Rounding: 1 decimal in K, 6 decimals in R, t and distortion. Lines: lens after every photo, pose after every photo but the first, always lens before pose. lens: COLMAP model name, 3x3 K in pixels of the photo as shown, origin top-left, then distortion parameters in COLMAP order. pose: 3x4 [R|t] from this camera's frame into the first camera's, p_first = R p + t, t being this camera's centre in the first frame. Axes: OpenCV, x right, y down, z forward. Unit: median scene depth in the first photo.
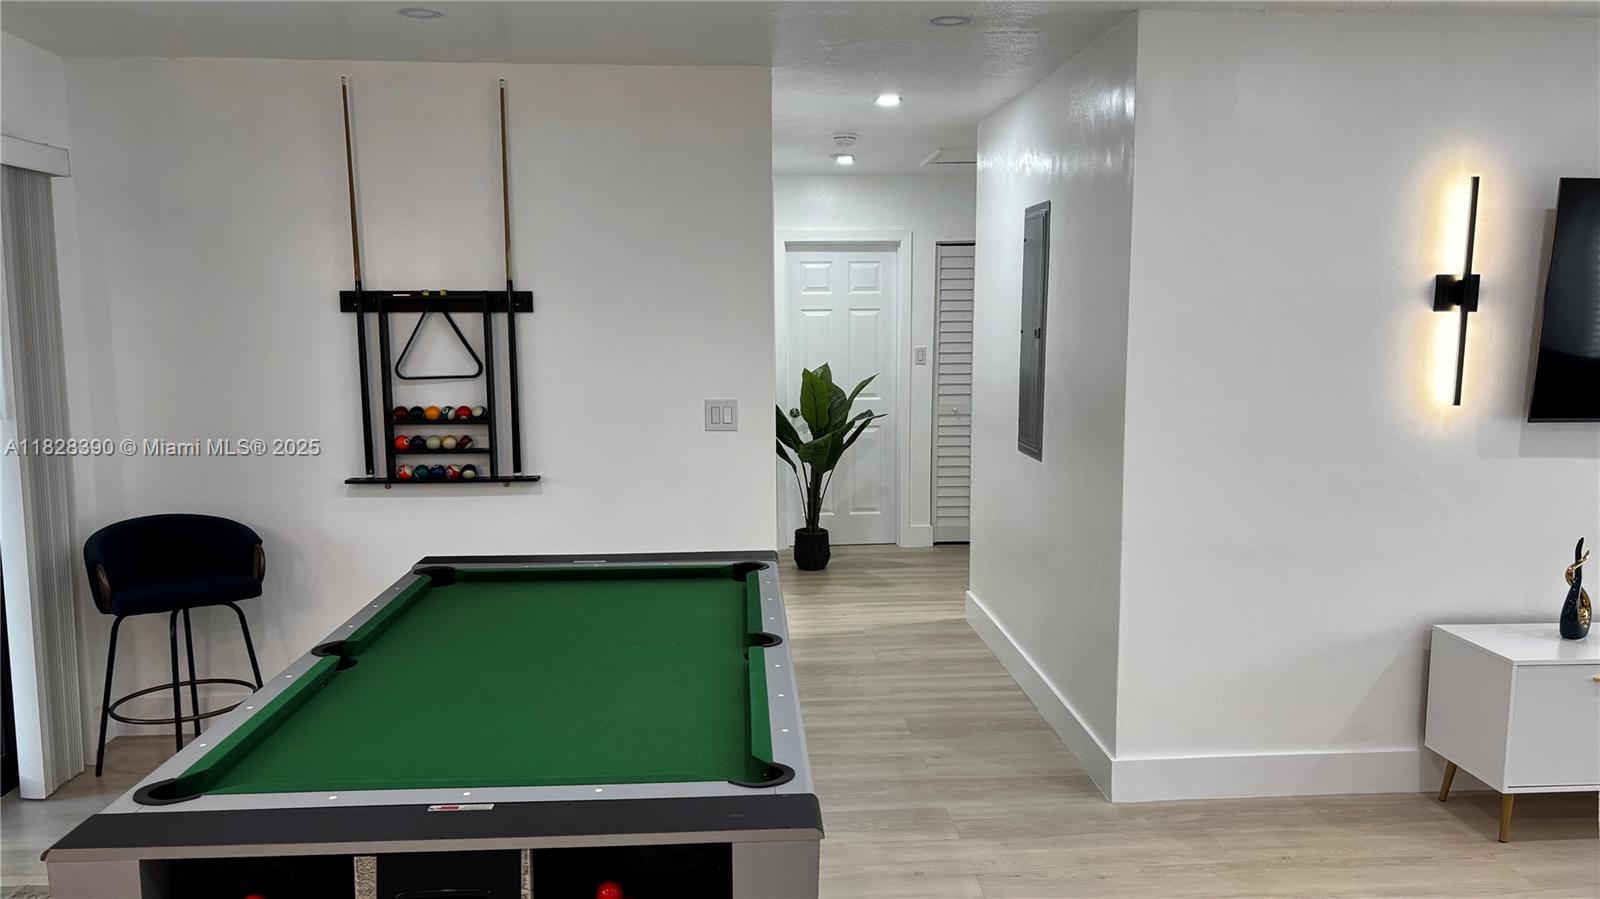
lens RADIAL K [[1180.6, 0, 807.9], [0, 1180.6, 456.7], [0, 0, 1]] dist [0.004715, 0.005042]
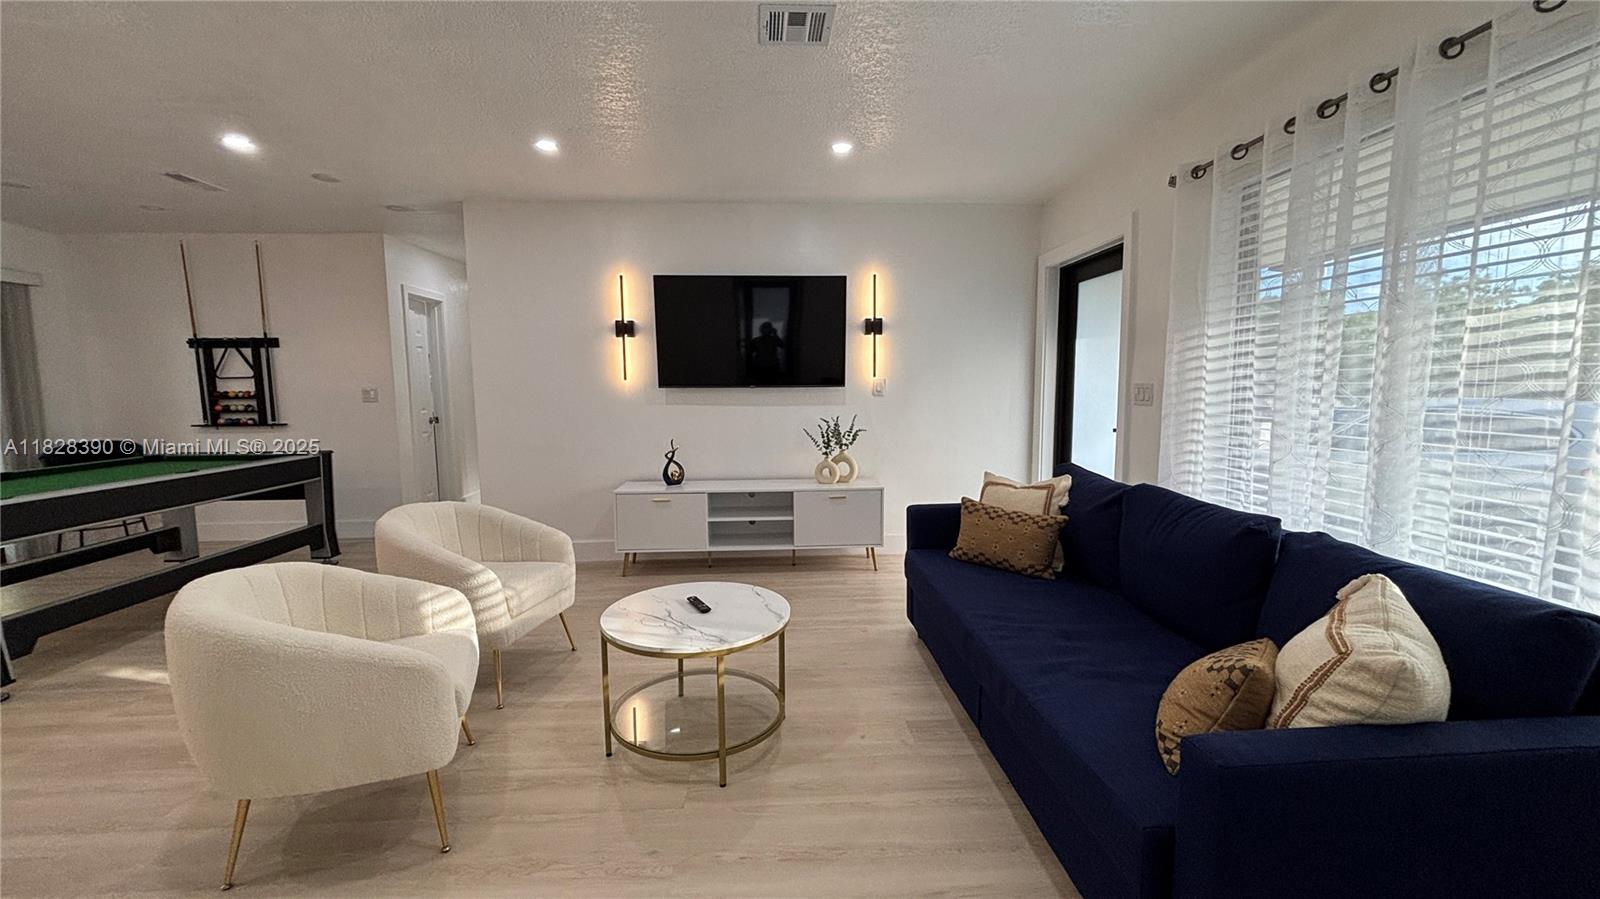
lens RADIAL K [[634.0, 0, 800.0], [0, 634.0, 449.5], [0, 0, 1]] dist [0.001880, 0.000192]
pose [[0.999689, -0.006982, -0.023941, 0.755558], [0.006651, 0.999881, -0.013883, 0.088227], [0.024035, 0.013720, 0.999617, -0.143744]]
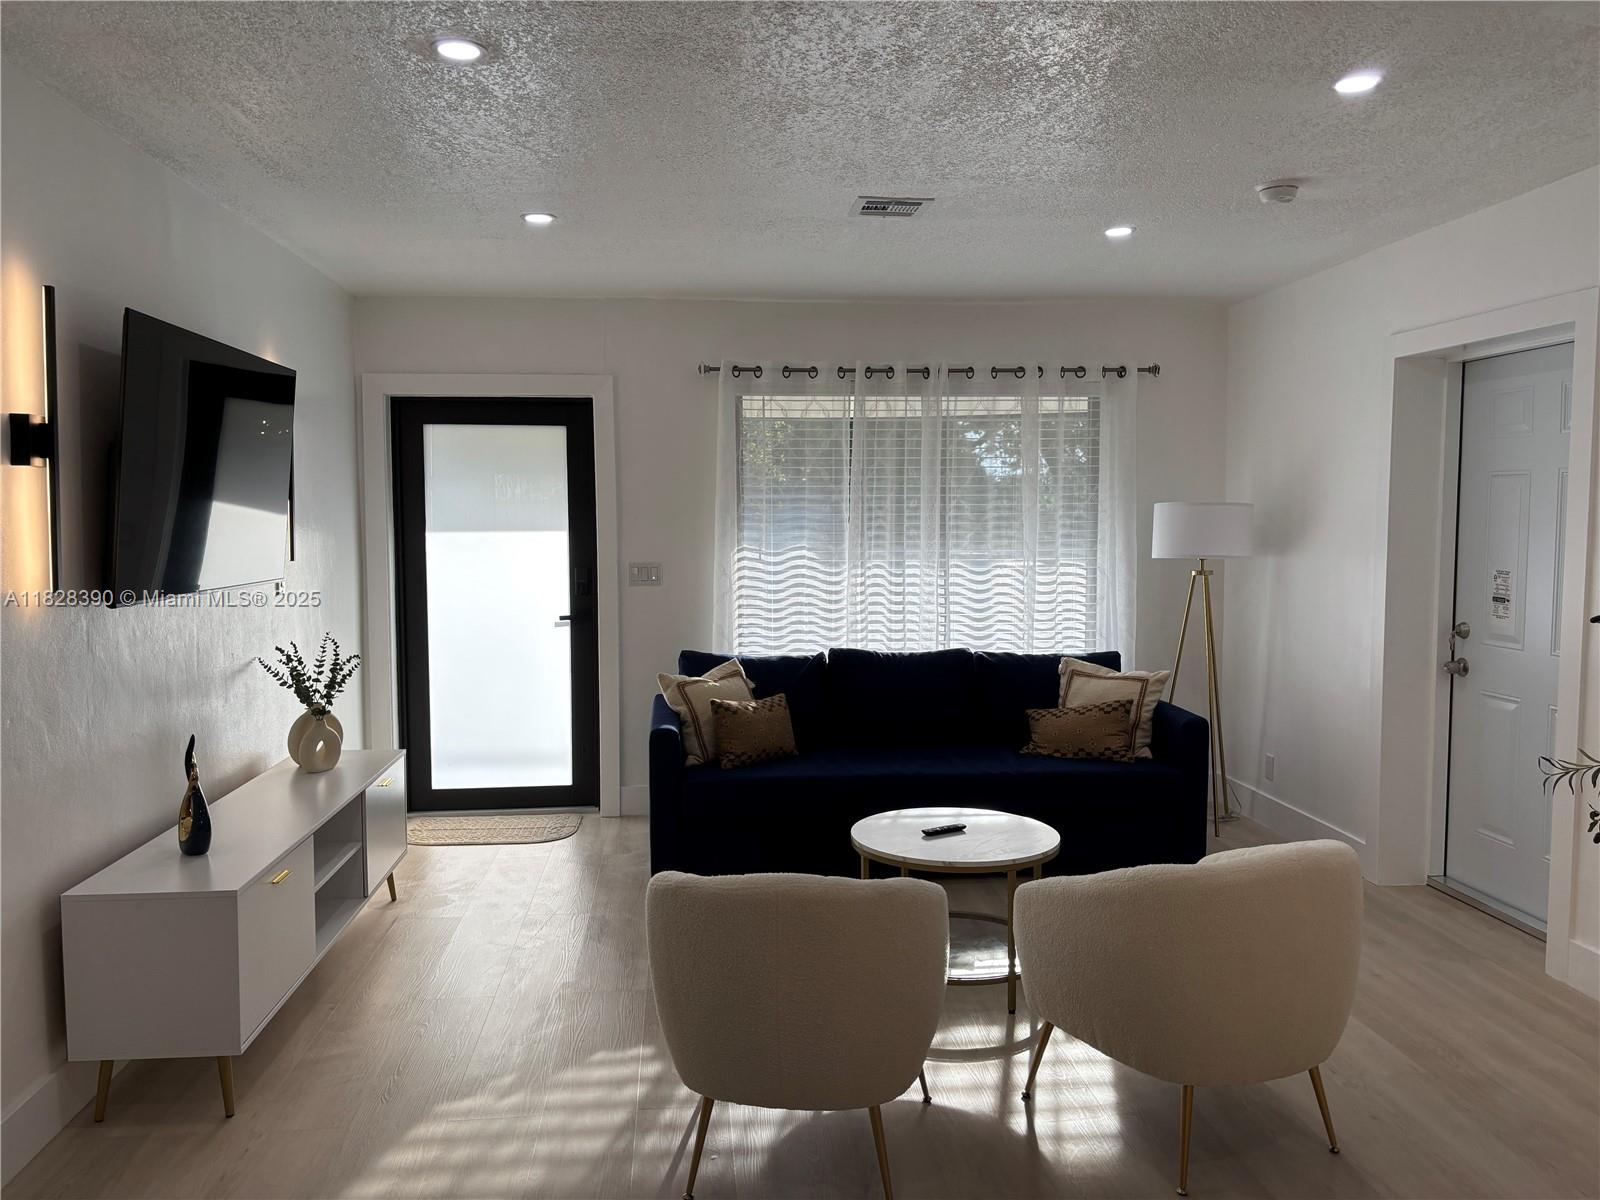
lens RADIAL K [[1213.0, 0, 800.0], [0, 1213.0, 600.0], [0, 0, 1]] dist [0.052603, -0.055349]
pose [[-0.020001, -0.072016, 0.997203, -0.191236], [0.120723, 0.989931, 0.073913, -0.033424], [-0.992485, 0.121864, -0.011106, 0.462987]]
